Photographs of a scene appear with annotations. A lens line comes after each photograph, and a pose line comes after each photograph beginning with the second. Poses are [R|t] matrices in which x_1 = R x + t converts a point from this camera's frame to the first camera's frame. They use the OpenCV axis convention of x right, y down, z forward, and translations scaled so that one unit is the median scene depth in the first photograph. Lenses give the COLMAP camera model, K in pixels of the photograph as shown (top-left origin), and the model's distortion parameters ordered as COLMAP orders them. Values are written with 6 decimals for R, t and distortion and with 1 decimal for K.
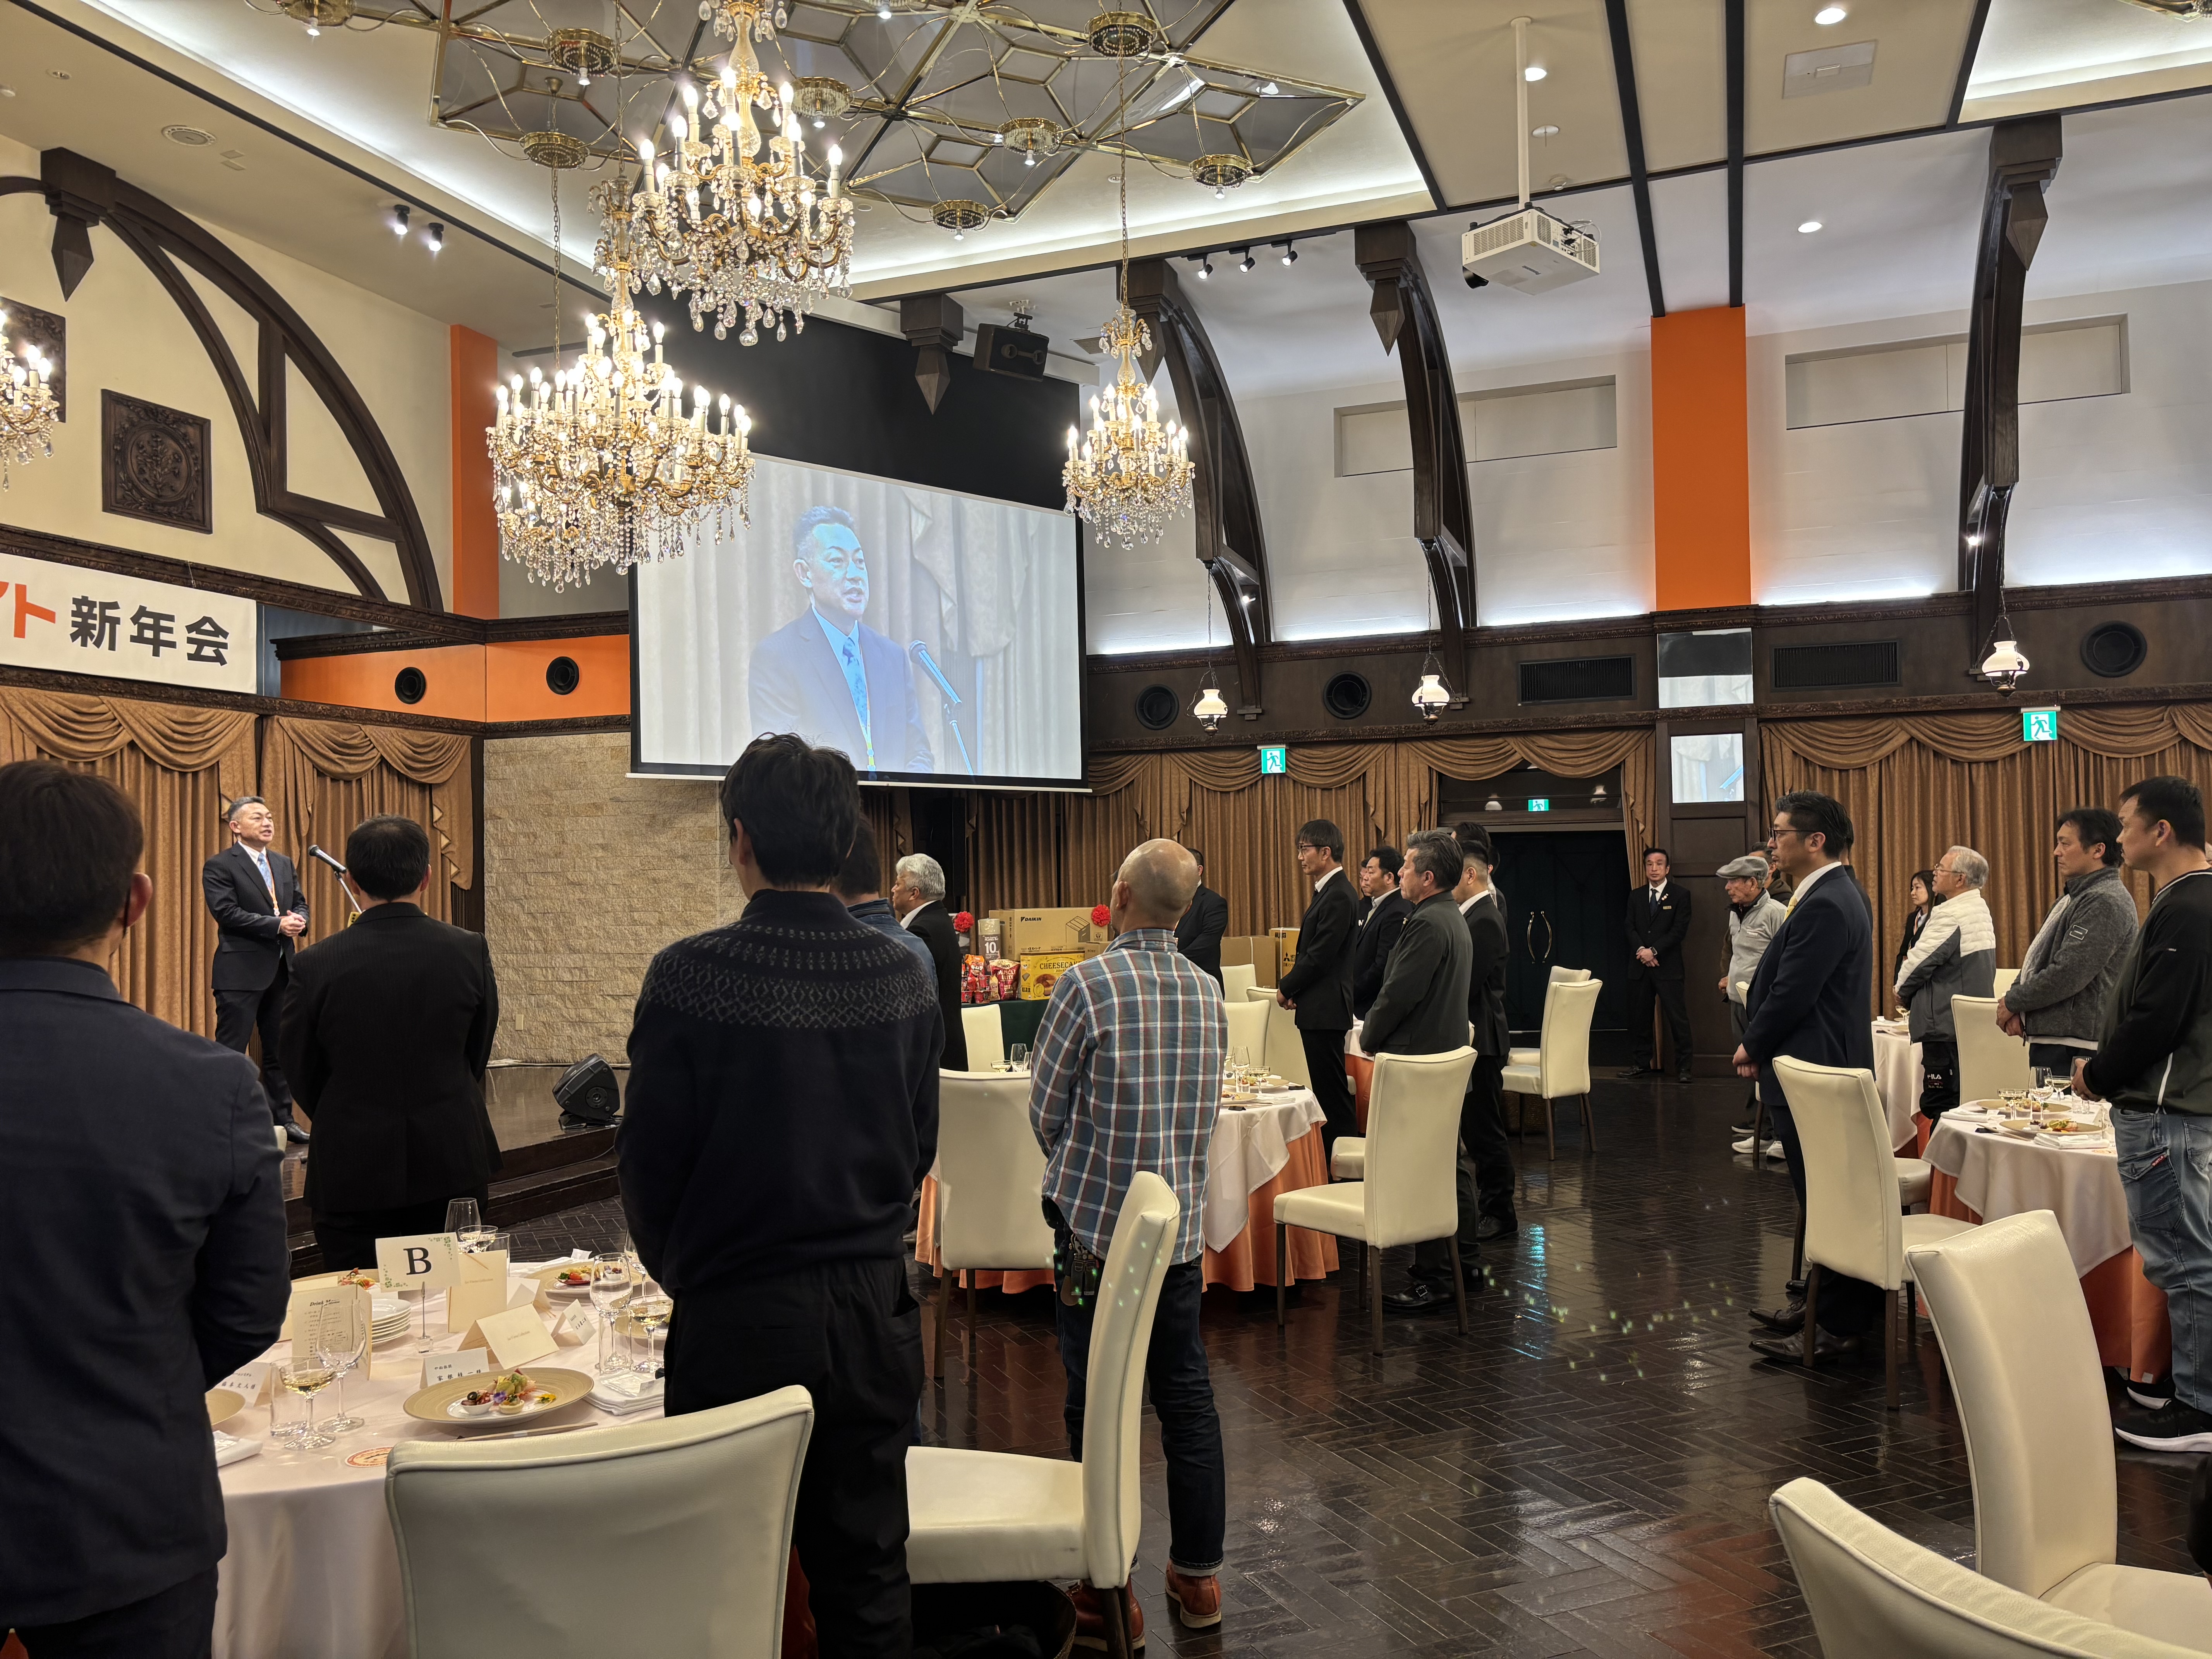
lens RADIAL K [[1658.0, 0, 1095.0], [0, 1658.0, 843.1], [0, 0, 1]] dist [0.074880, -0.076482]
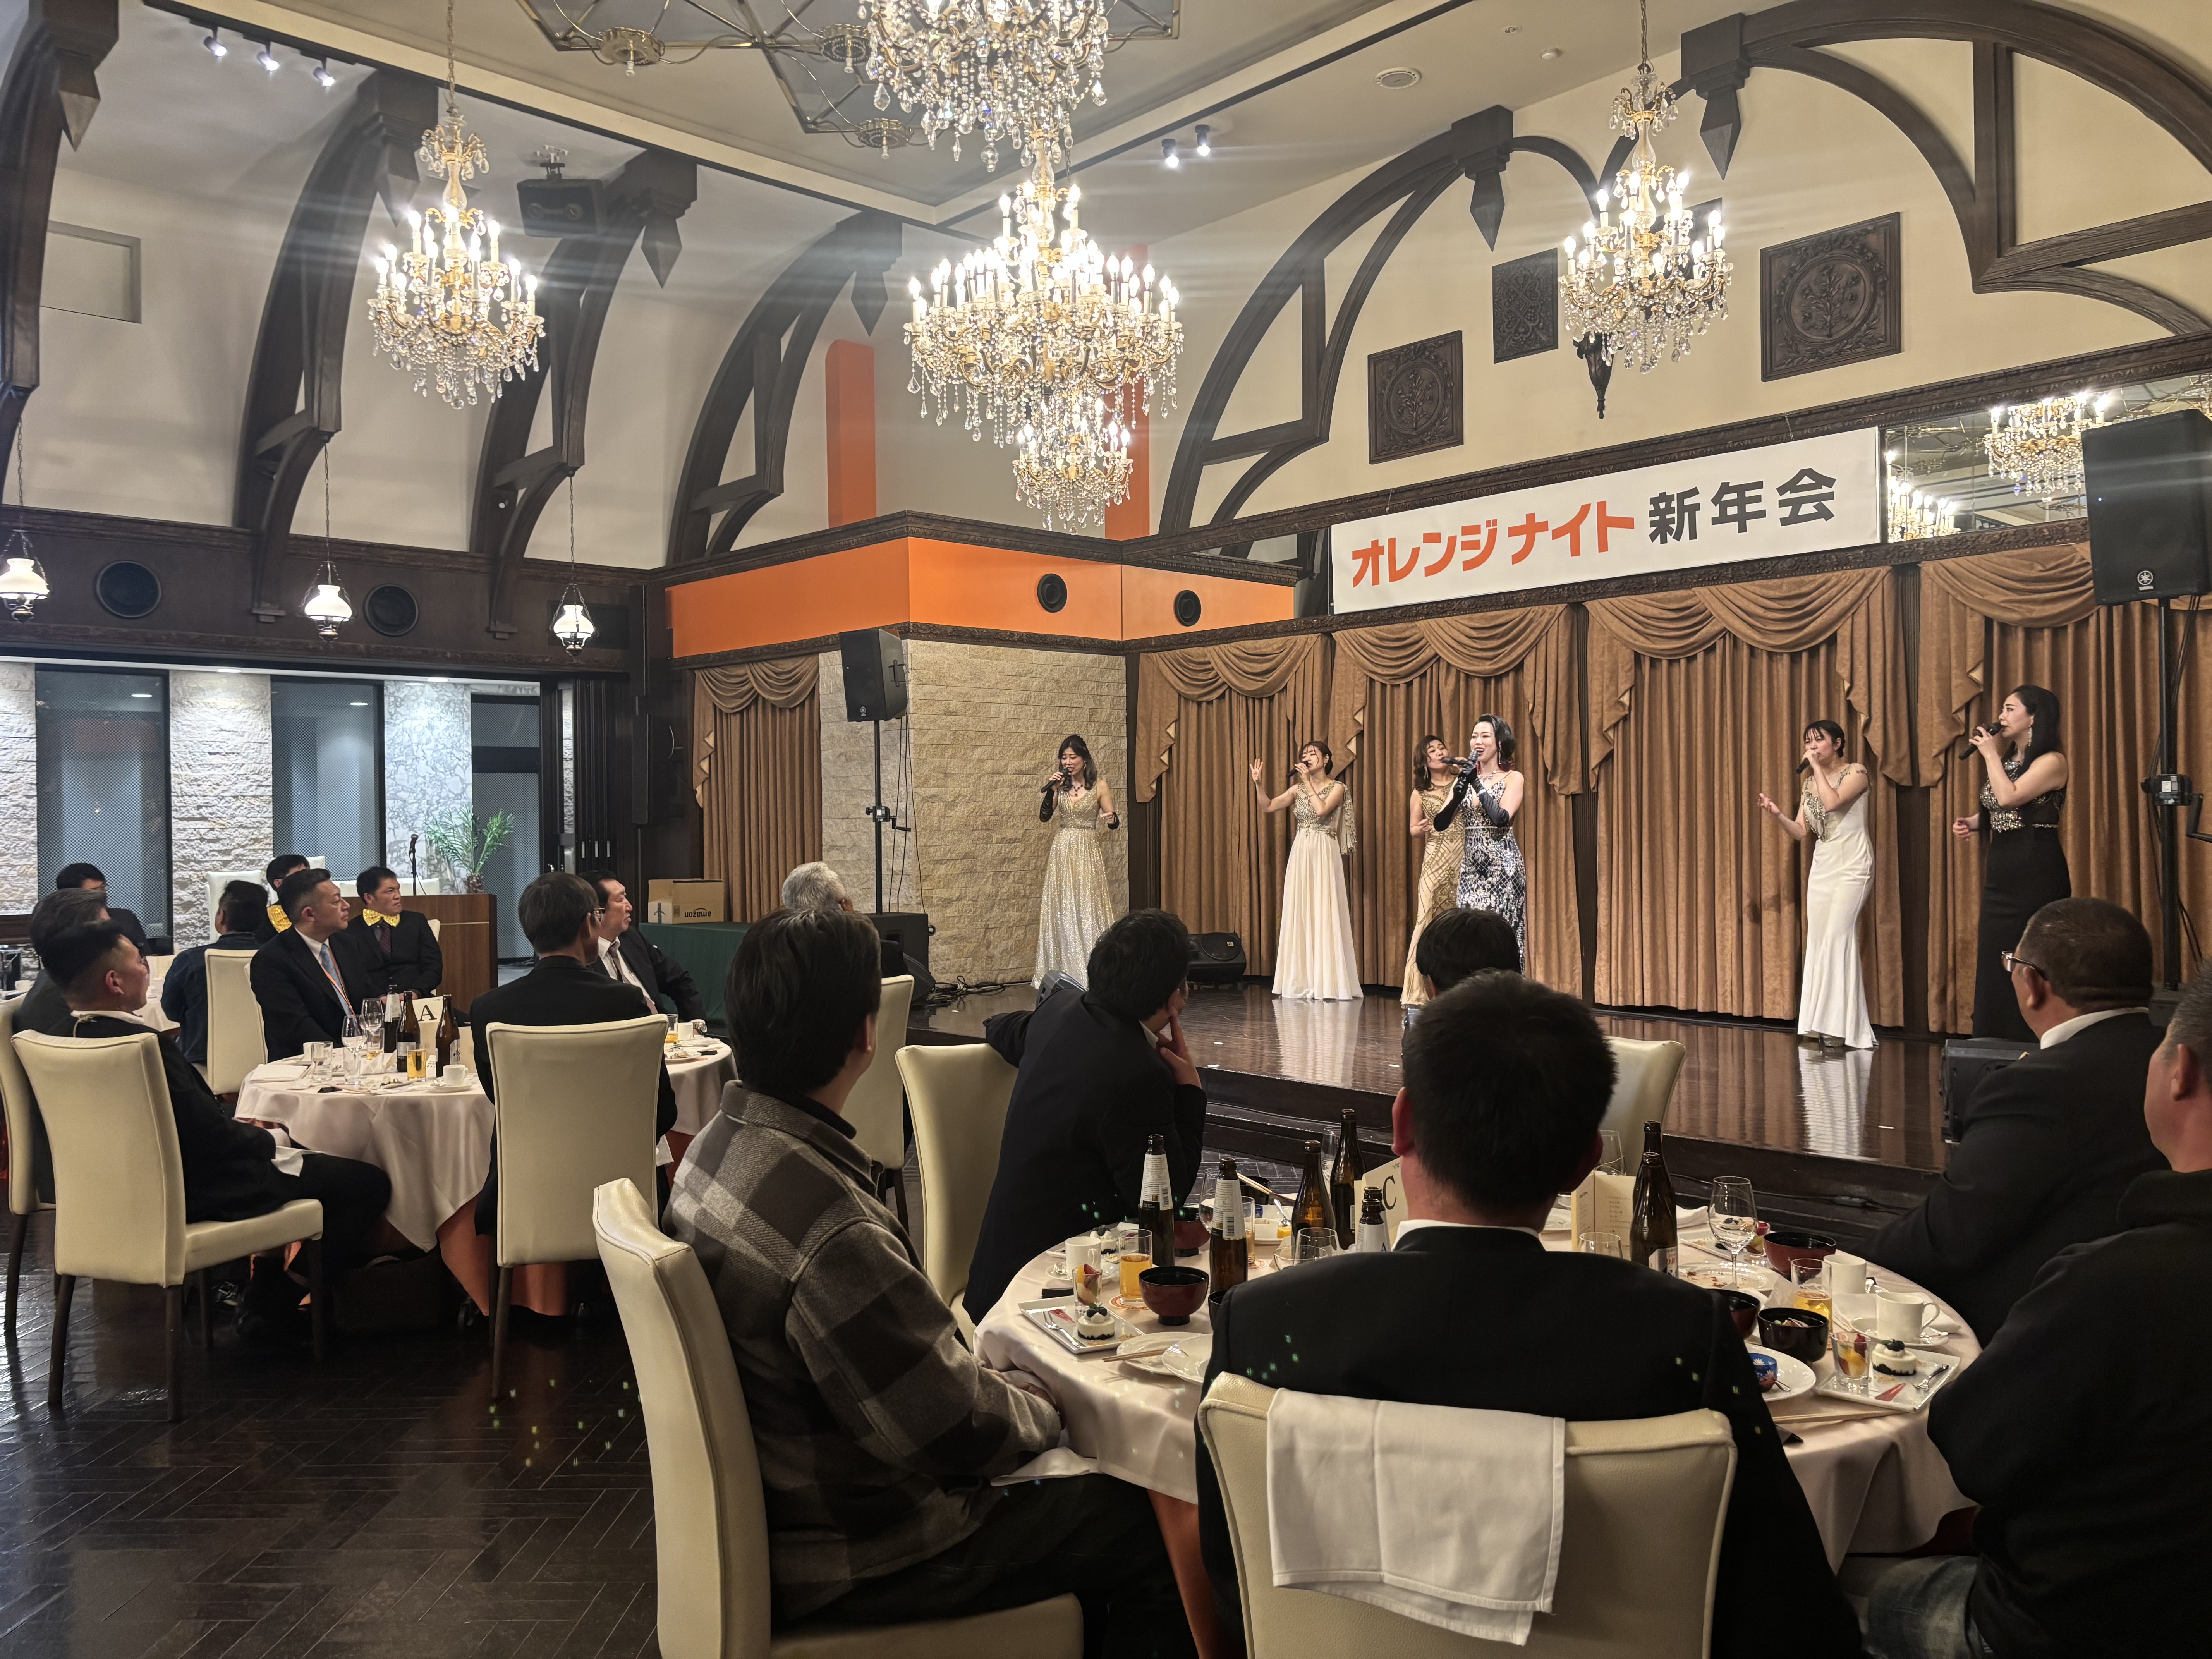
lens RADIAL K [[1676.0, 0, 1070.8], [0, 1676.0, 845.2], [0, 0, 1]] dist [0.004134, -0.007275]
pose [[-0.452681, 0.033449, -0.891045, 0.416105], [0.041924, 0.998989, 0.016203, 0.028508], [0.890686, -0.030021, -0.453626, 1.051845]]
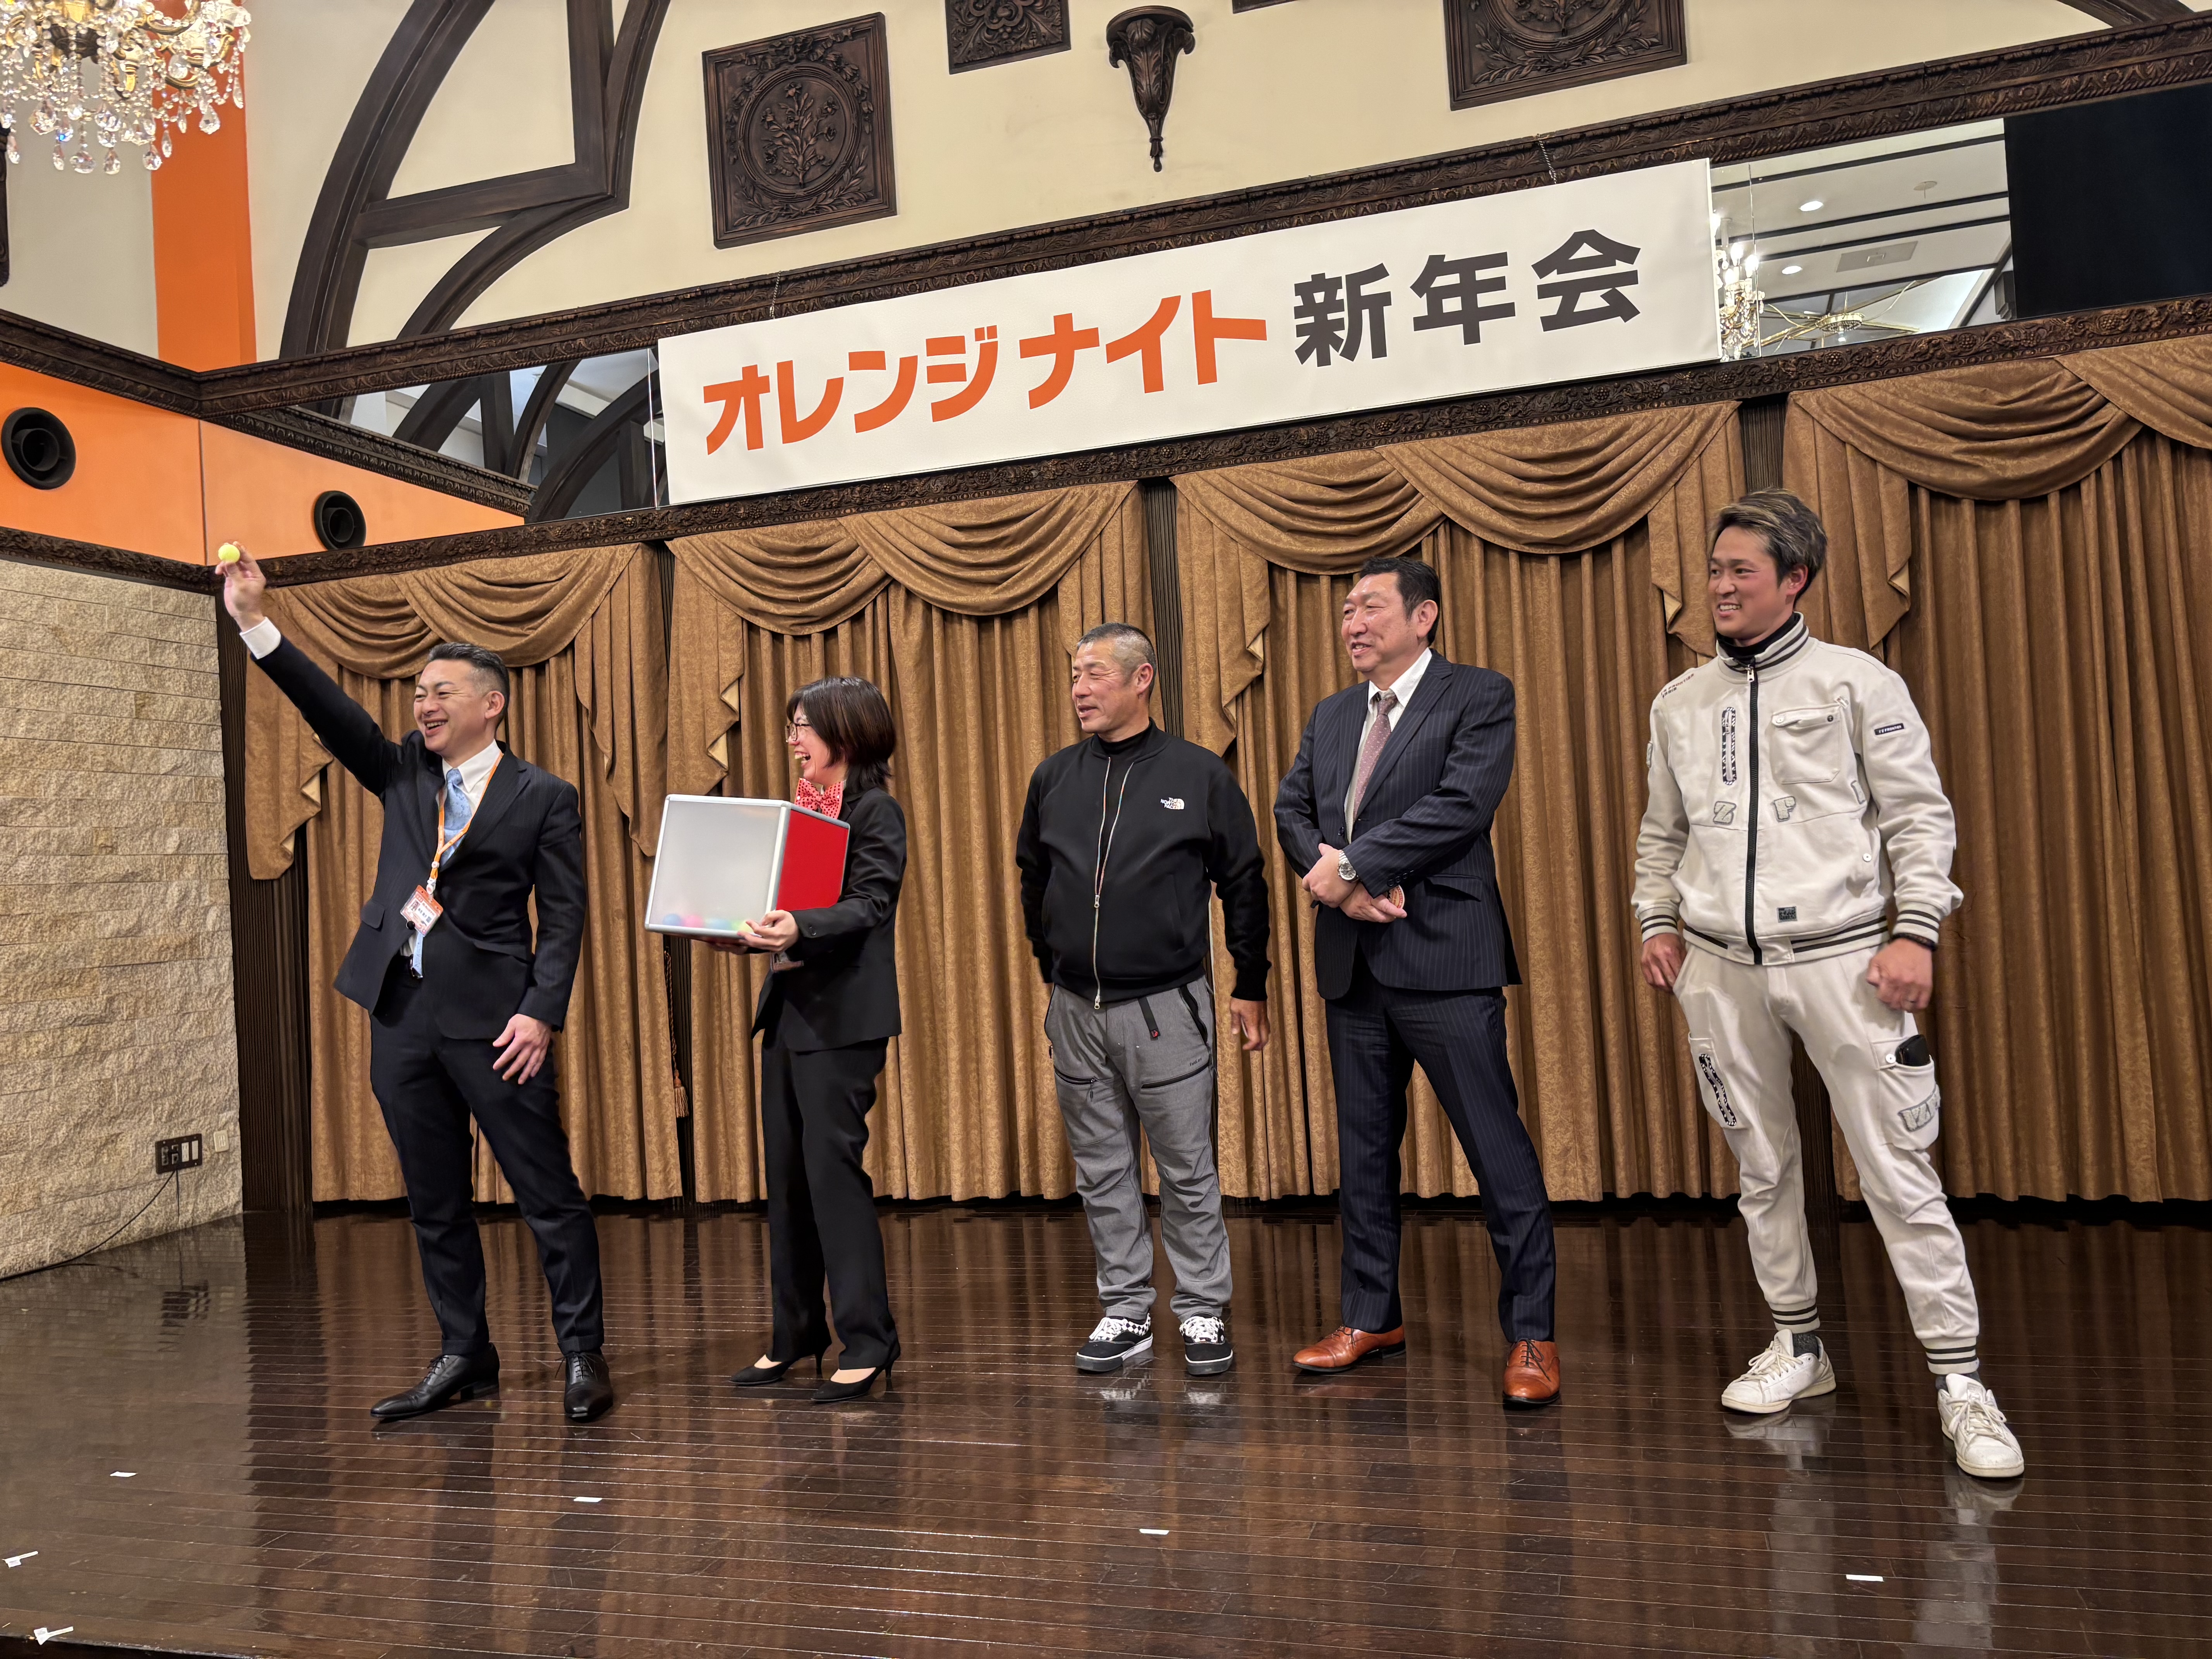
lens RADIAL K [[1651.5, 0, 1124.5], [0, 1651.5, 835.3], [0, 0, 1]] dist [0.046472, -0.046671]
pose [[0.074648, -0.012827, -0.997127, -0.055001], [0.082546, 0.996565, -0.006640, 0.034018], [0.993788, -0.081813, 0.075451, 0.817859]]
